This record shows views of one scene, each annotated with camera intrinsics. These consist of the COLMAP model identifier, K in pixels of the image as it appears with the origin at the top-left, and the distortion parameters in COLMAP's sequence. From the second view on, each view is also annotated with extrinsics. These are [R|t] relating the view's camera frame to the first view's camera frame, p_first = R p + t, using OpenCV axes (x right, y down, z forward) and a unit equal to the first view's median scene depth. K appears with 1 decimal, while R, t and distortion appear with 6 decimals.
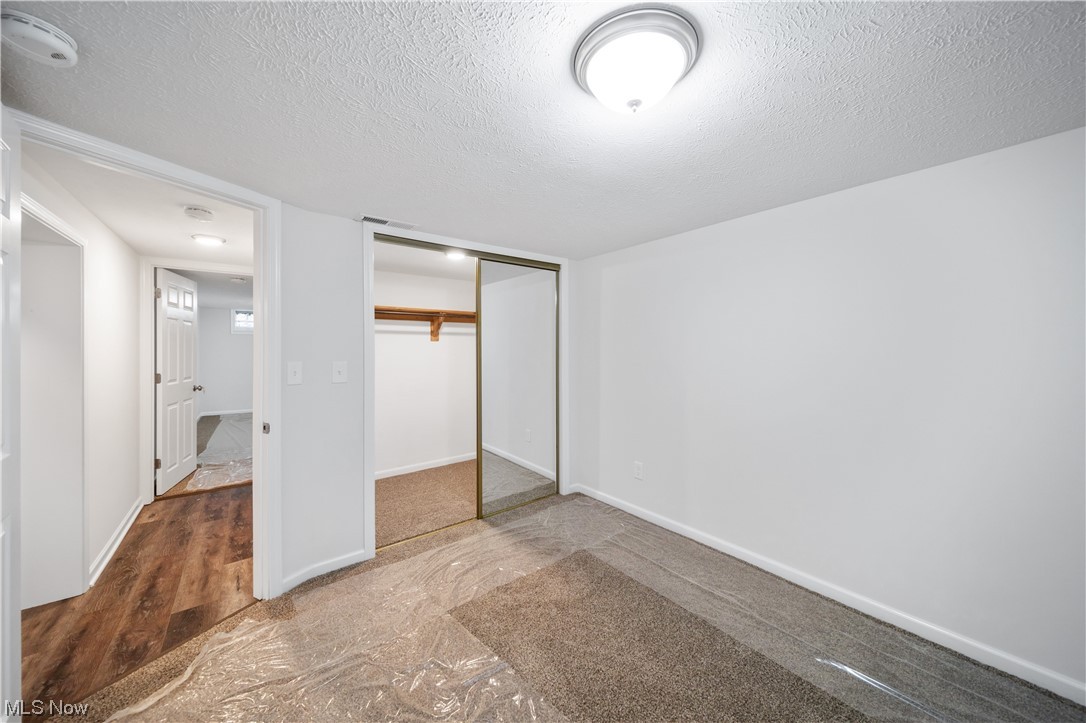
lens RADIAL K [[381.4, 0, 539.3], [0, 381.4, 356.6], [0, 0, 1]] dist [-0.002811, -0.000735]
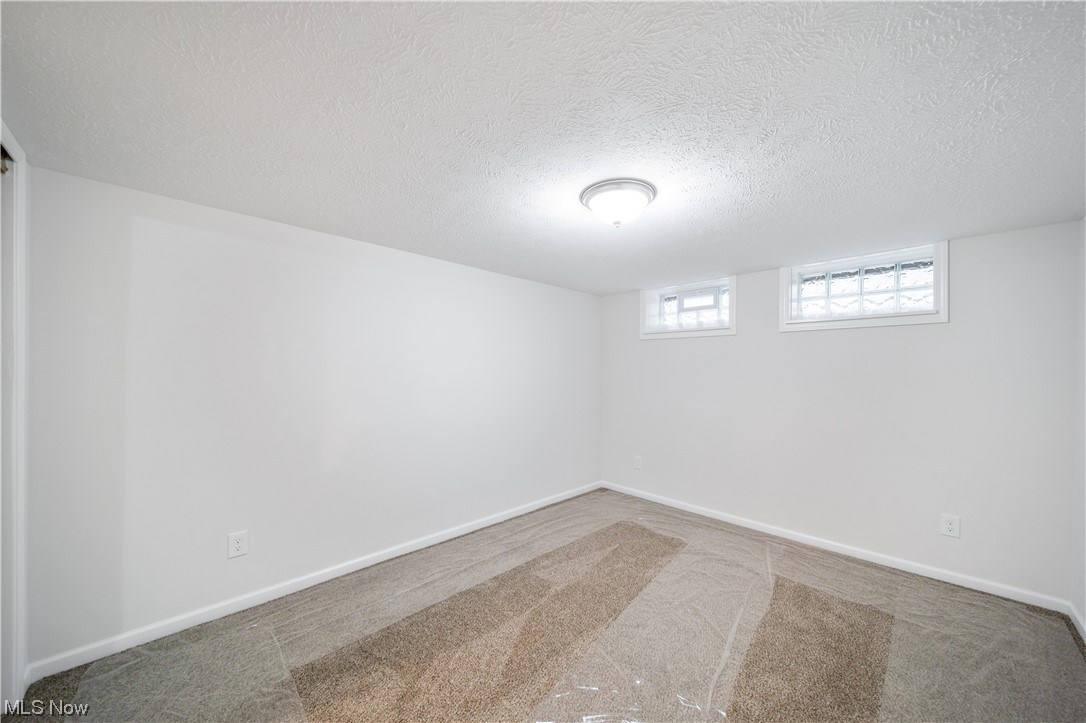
lens RADIAL K [[381.4, 0, 538.7], [0, 381.4, 362.5], [0, 0, 1]] dist [-0.002811, -0.000735]
pose [[-0.097567, -0.005760, 0.995212, -0.649700], [0.000382, 0.999983, 0.005825, -0.070509], [-0.995229, 0.000949, -0.097563, 0.640160]]
